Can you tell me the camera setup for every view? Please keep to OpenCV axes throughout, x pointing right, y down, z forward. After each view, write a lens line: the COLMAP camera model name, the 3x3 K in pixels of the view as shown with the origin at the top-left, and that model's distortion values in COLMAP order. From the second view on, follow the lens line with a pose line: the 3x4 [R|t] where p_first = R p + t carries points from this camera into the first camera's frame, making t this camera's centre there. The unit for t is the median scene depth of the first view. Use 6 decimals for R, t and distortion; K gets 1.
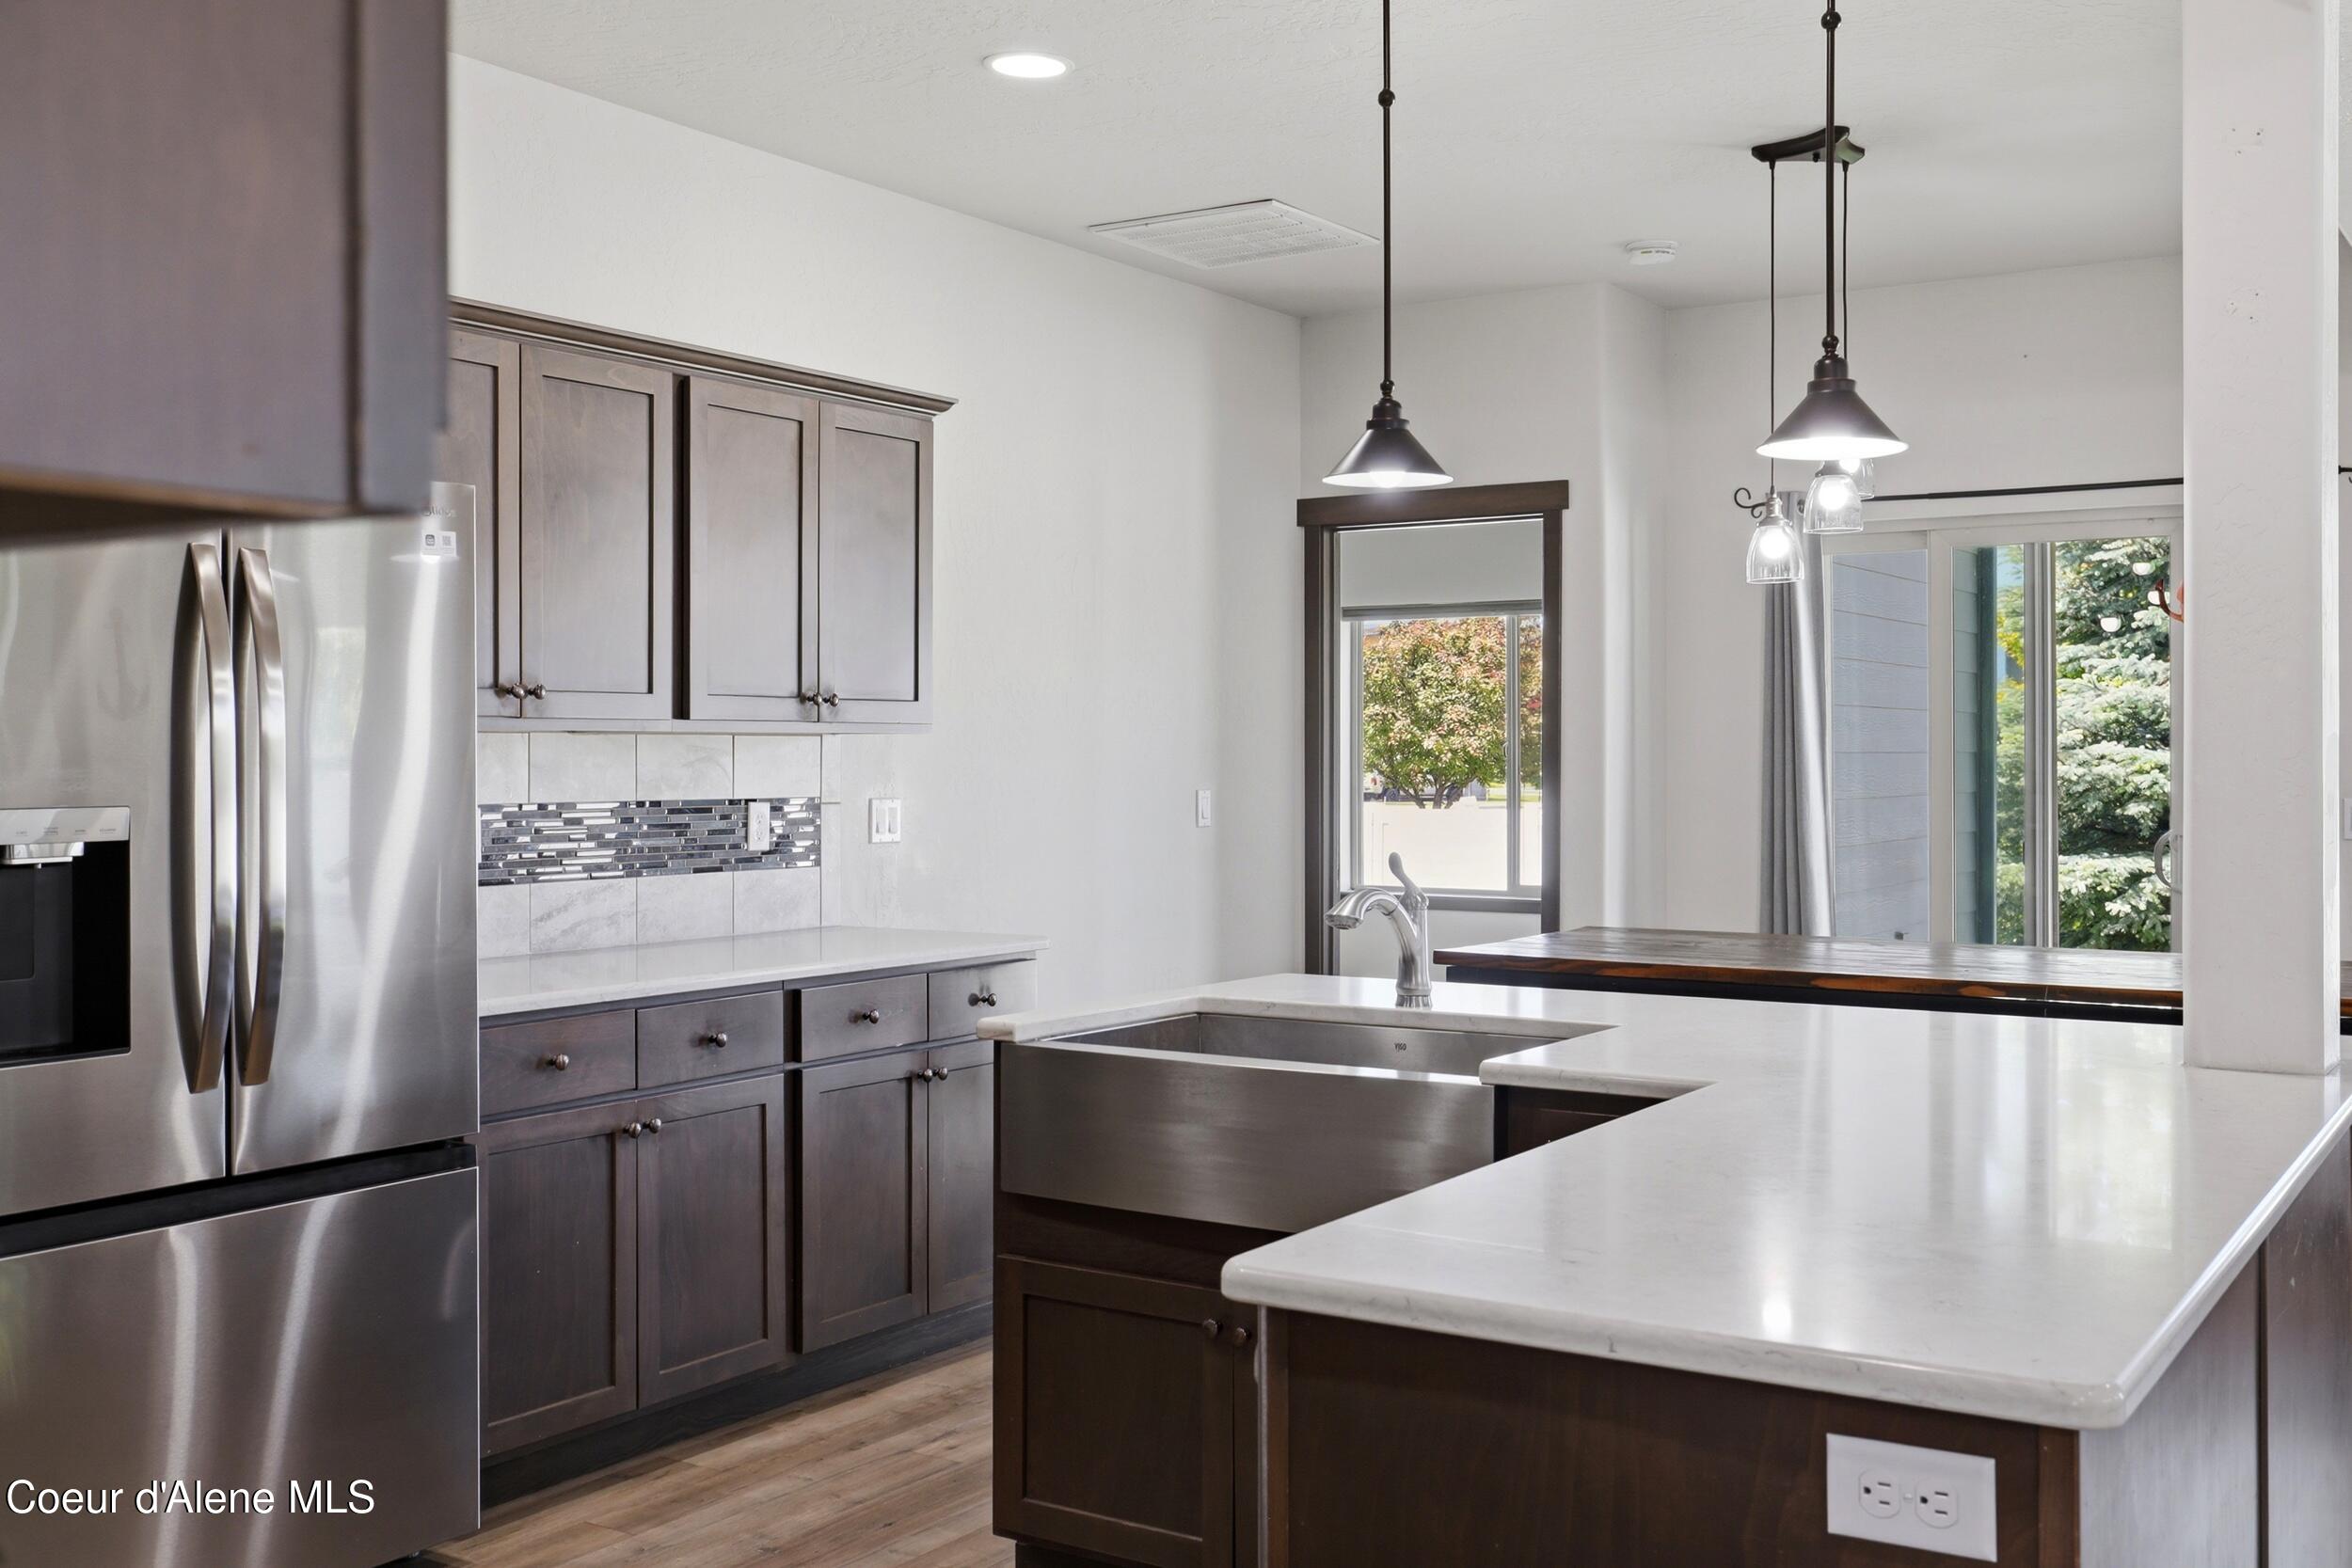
lens RADIAL K [[2262.9, 0, 1172.8], [0, 2262.9, 768.5], [0, 0, 1]] dist [0.010785, 0.000000]
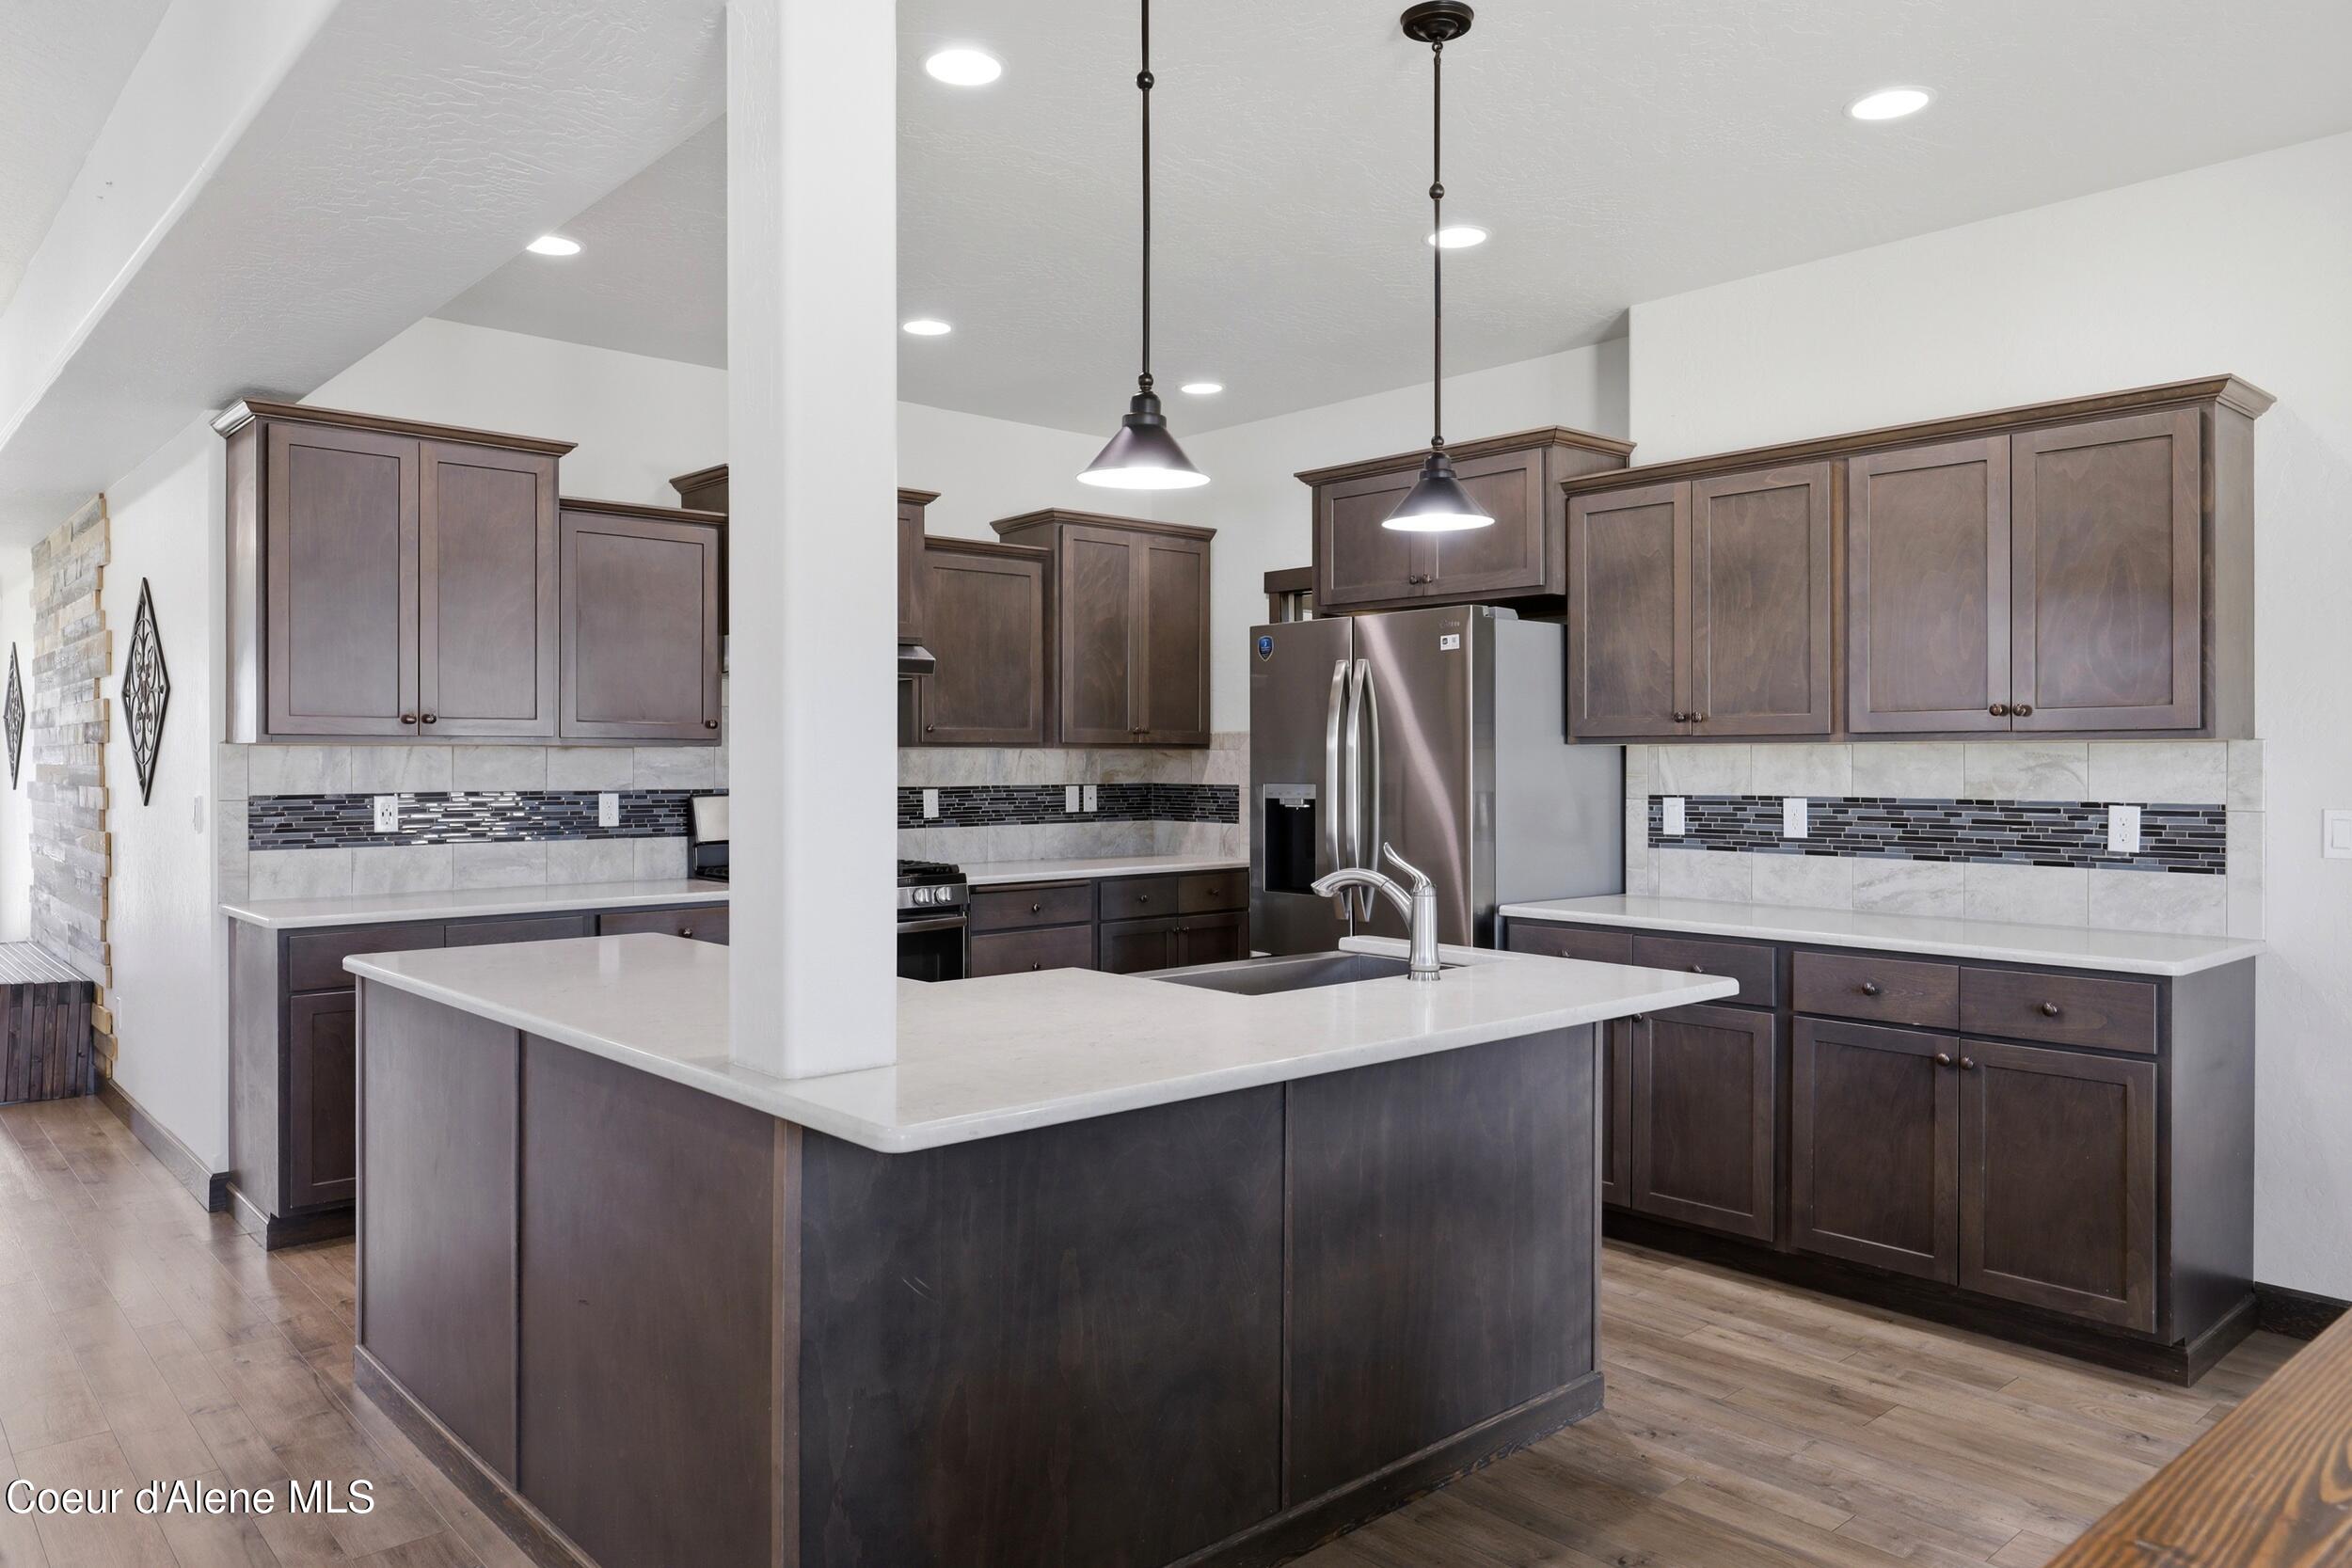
lens RADIAL K [[1572.1, 0, 1174.3], [0, 1572.1, 780.8], [0, 0, 1]] dist [-0.009157, -0.000025]
pose [[-0.254871, 0.013203, -0.966885, 0.682340], [-0.006619, 0.999860, 0.015398, -0.005630], [0.966952, 0.010324, -0.254748, 0.813277]]
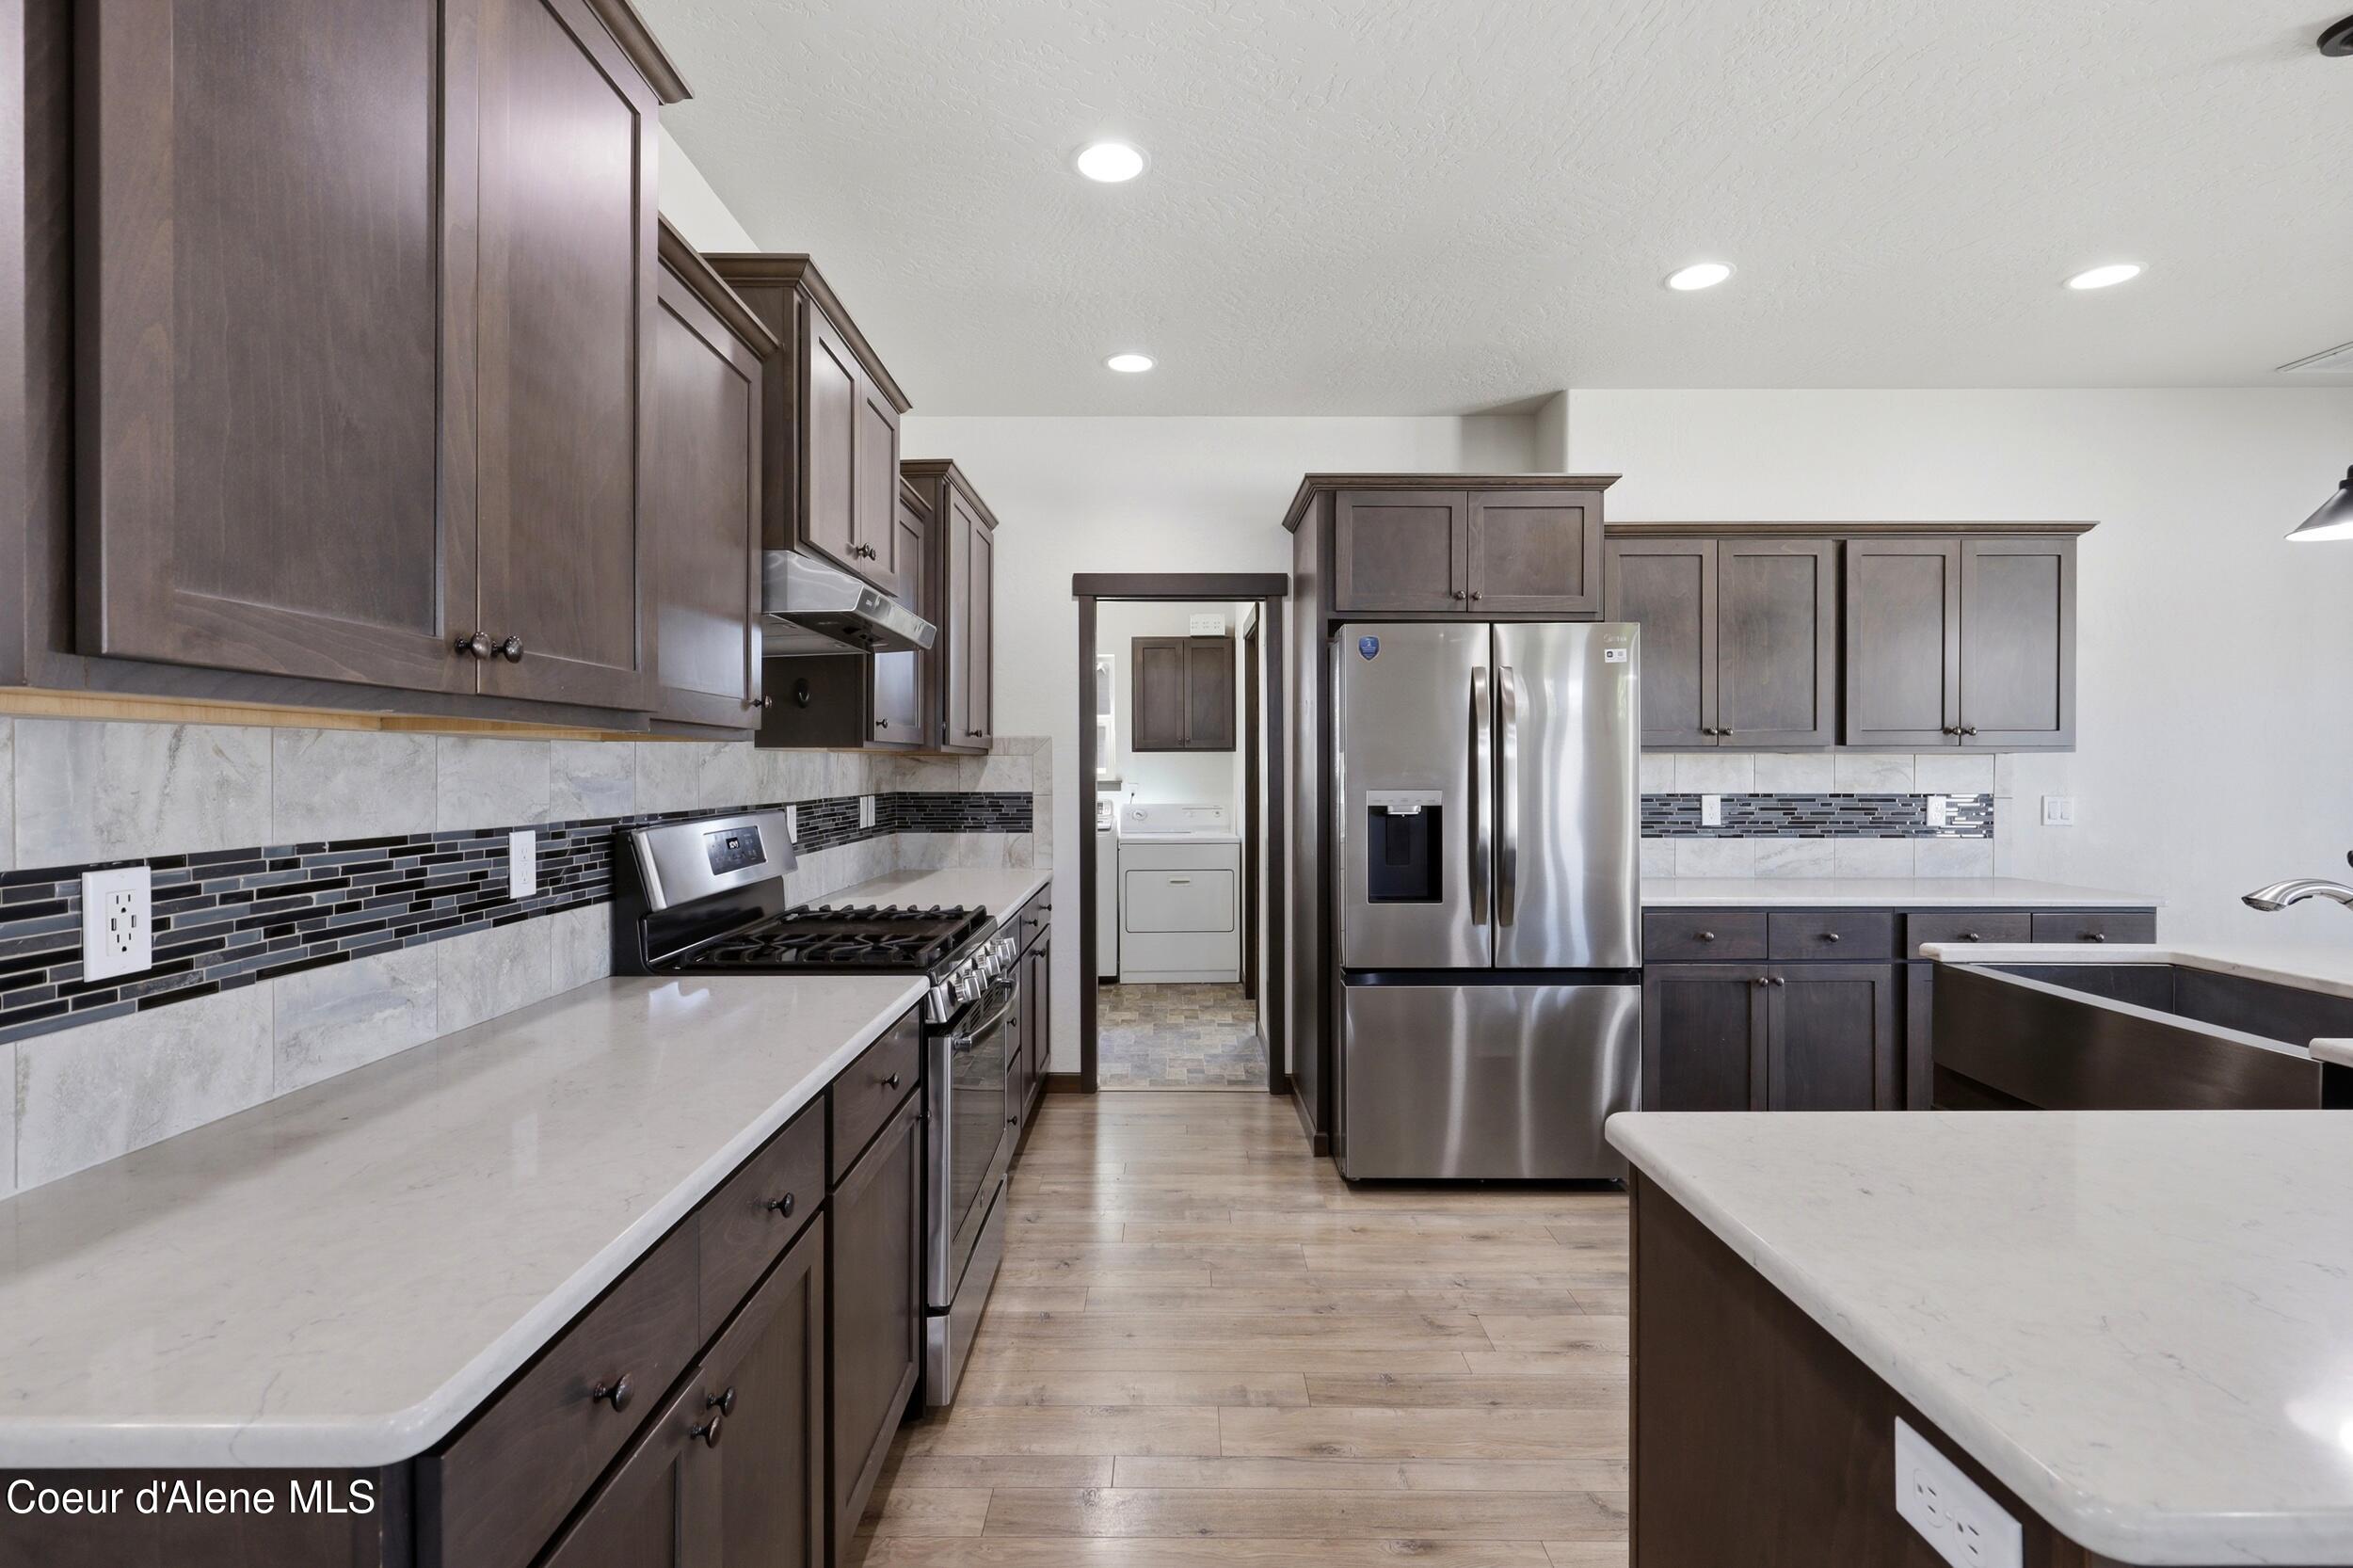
lens RADIAL K [[1062.7, 0, 1180.1], [0, 1062.7, 772.0], [0, 0, 1]] dist [-0.000979, -0.000932]
pose [[0.543565, 0.003787, -0.839359, 0.169118], [-0.005636, 0.999984, 0.000862, 0.000091], [0.839348, 0.004262, 0.543577, 0.150741]]
